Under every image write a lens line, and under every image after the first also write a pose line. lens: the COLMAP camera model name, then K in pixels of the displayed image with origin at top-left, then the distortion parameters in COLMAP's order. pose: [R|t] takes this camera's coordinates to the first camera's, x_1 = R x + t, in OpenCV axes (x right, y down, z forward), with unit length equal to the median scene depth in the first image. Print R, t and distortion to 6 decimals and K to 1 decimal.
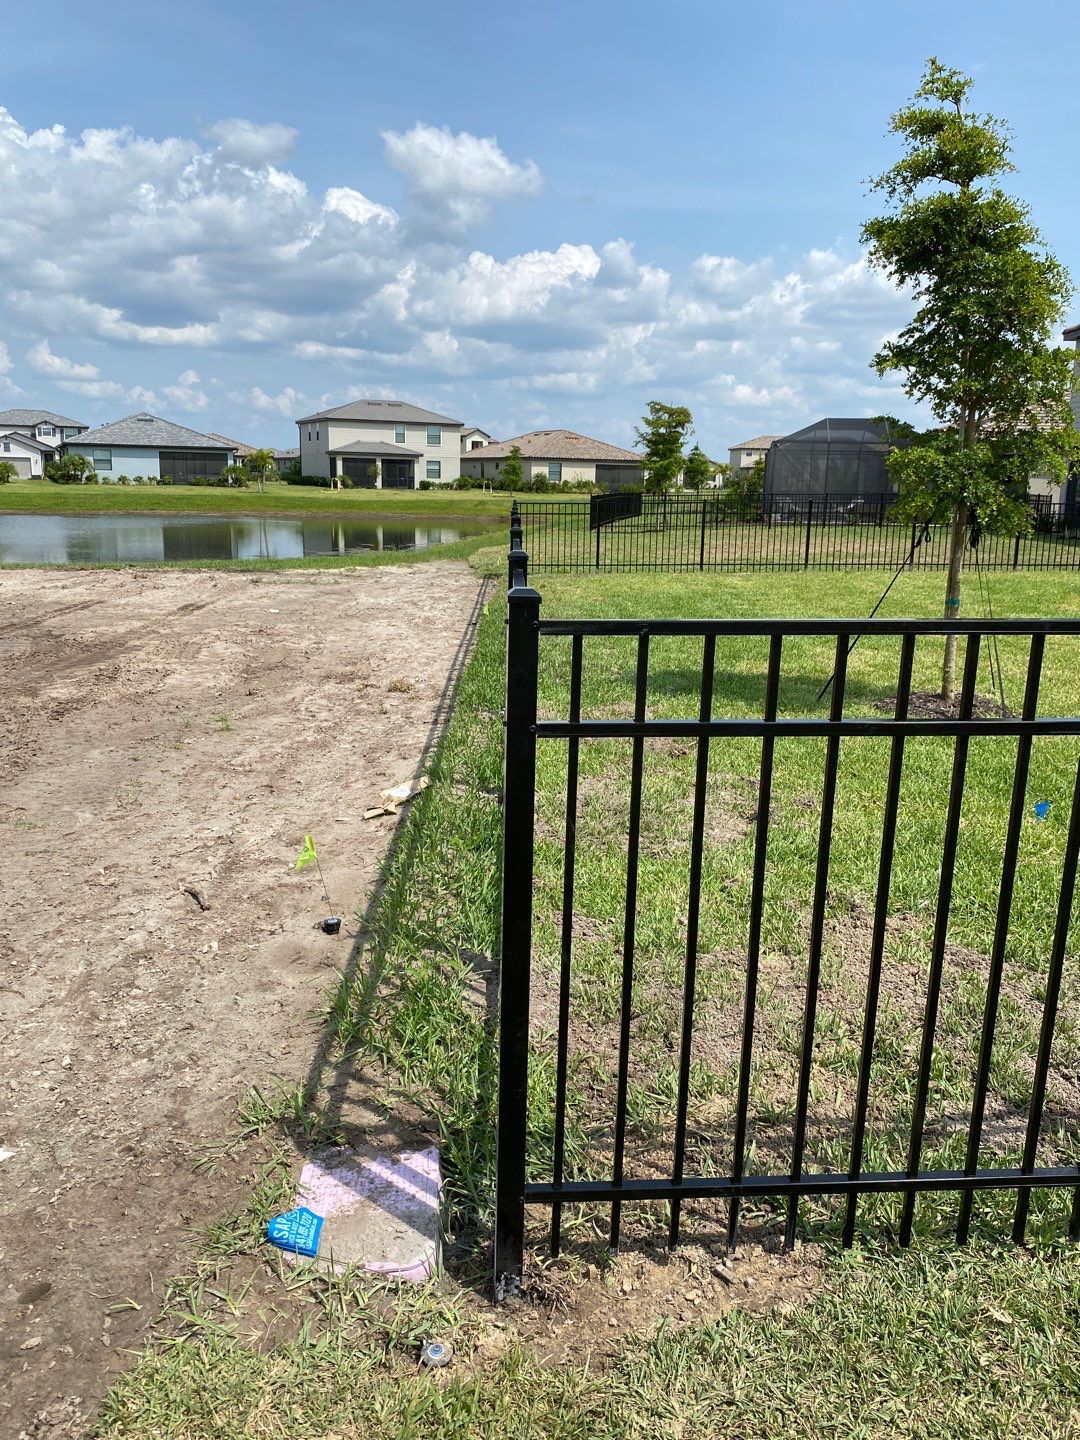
lens RADIAL K [[1123.7, 0, 535.7], [0, 1123.7, 717.1], [0, 0, 1]] dist [-0.004998, -0.002225]
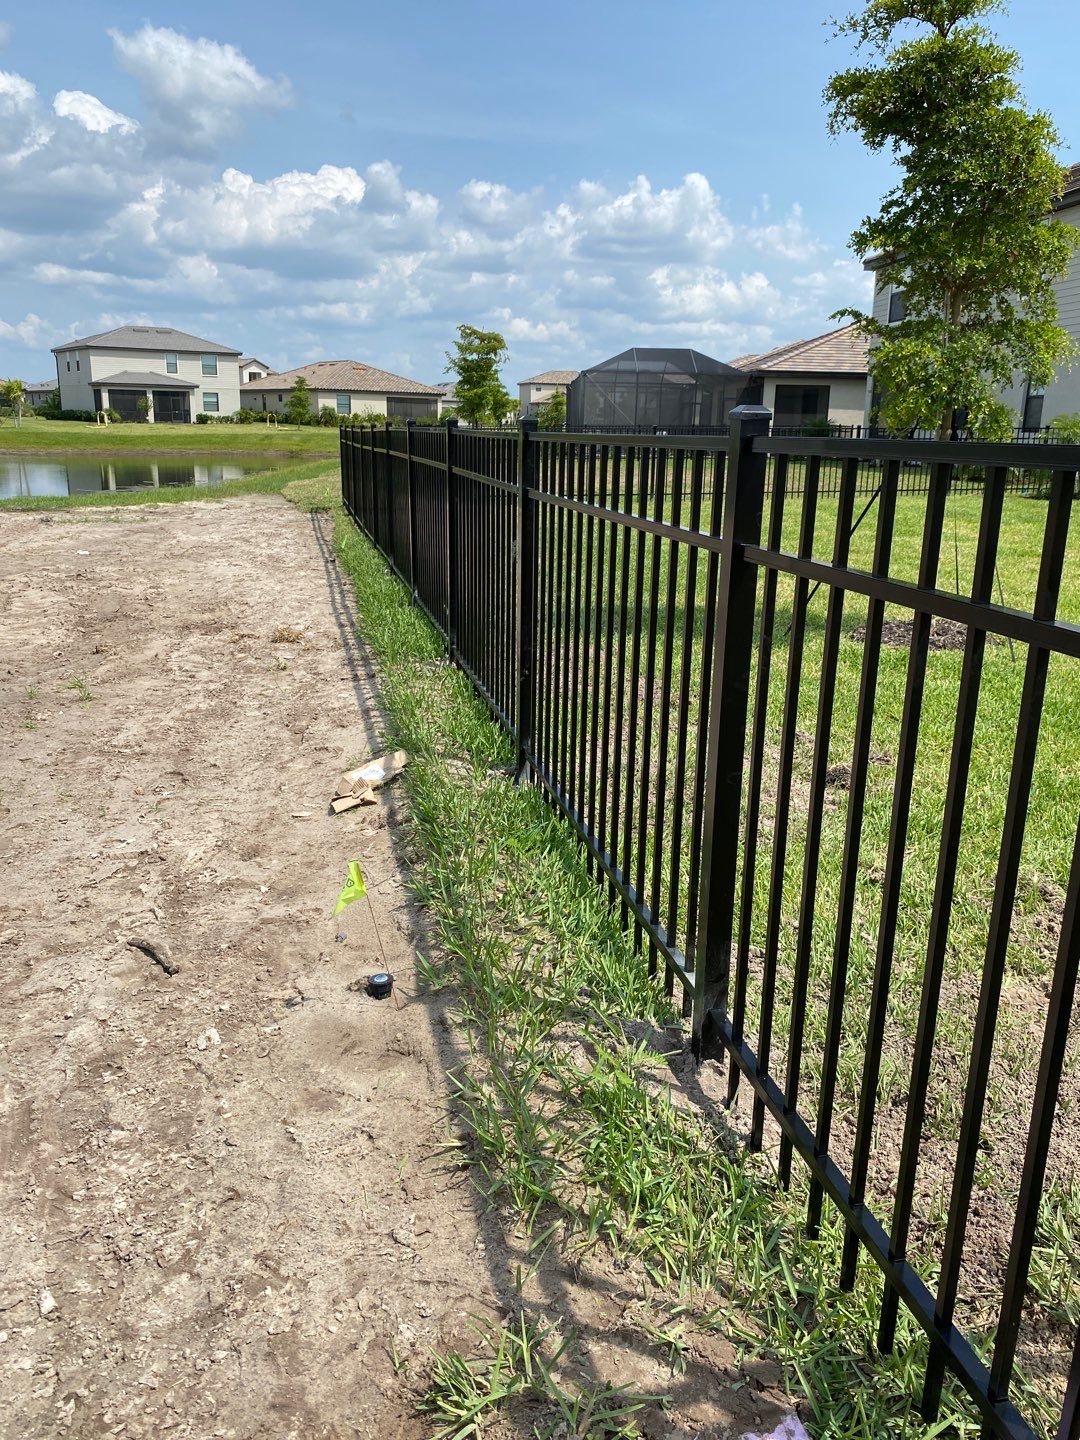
lens RADIAL K [[1064.9, 0, 538.8], [0, 1064.9, 755.8], [0, 0, 1]] dist [0.004000, 0.005841]
pose [[0.977074, -0.061697, 0.203765, -0.077592], [0.041635, 0.993982, 0.101319, -0.008003], [-0.208790, -0.090512, 0.973763, 0.125018]]
